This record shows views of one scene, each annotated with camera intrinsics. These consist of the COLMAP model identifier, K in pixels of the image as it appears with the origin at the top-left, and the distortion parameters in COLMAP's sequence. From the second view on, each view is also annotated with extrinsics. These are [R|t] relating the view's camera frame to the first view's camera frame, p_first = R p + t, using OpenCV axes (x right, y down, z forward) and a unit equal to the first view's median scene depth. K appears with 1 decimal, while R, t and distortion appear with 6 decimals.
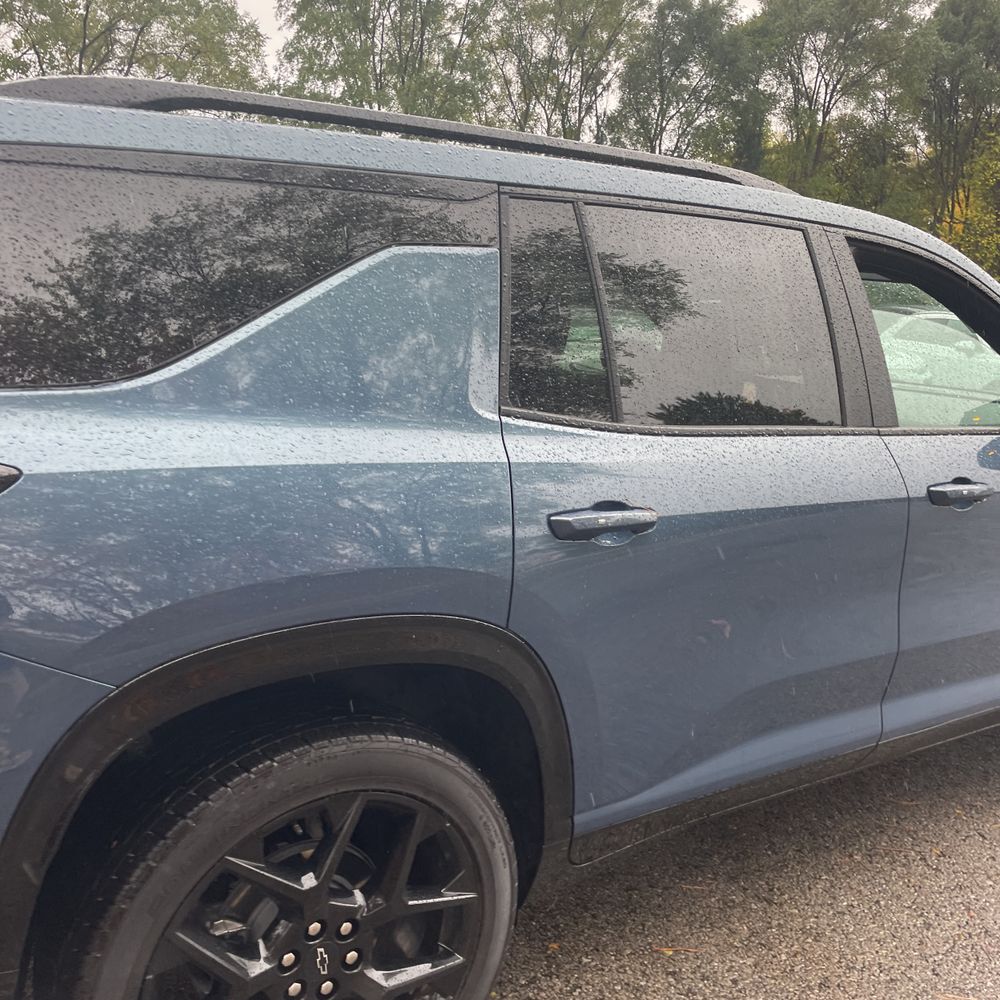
lens RADIAL K [[1037.9, 0, 506.3], [0, 1037.9, 505.6], [0, 0, 1]] dist [0.033420, 0.000000]
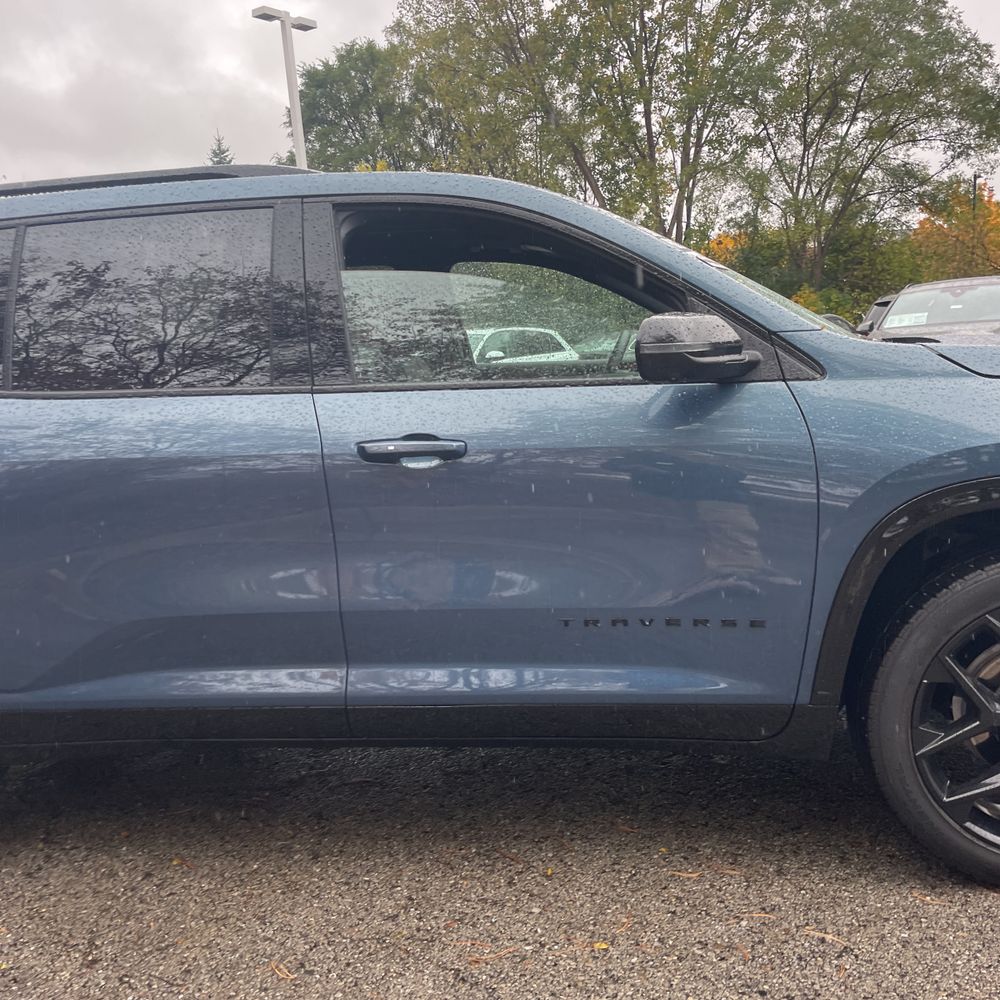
lens RADIAL K [[1037.9, 0, 523.0], [0, 1037.9, 480.0], [0, 0, 1]] dist [0.033420, 0.000000]
pose [[0.733746, -0.008626, -0.679370, 1.151260], [-0.032293, 0.998347, -0.047554, 0.056087], [0.678656, 0.056831, 0.732254, 0.390586]]
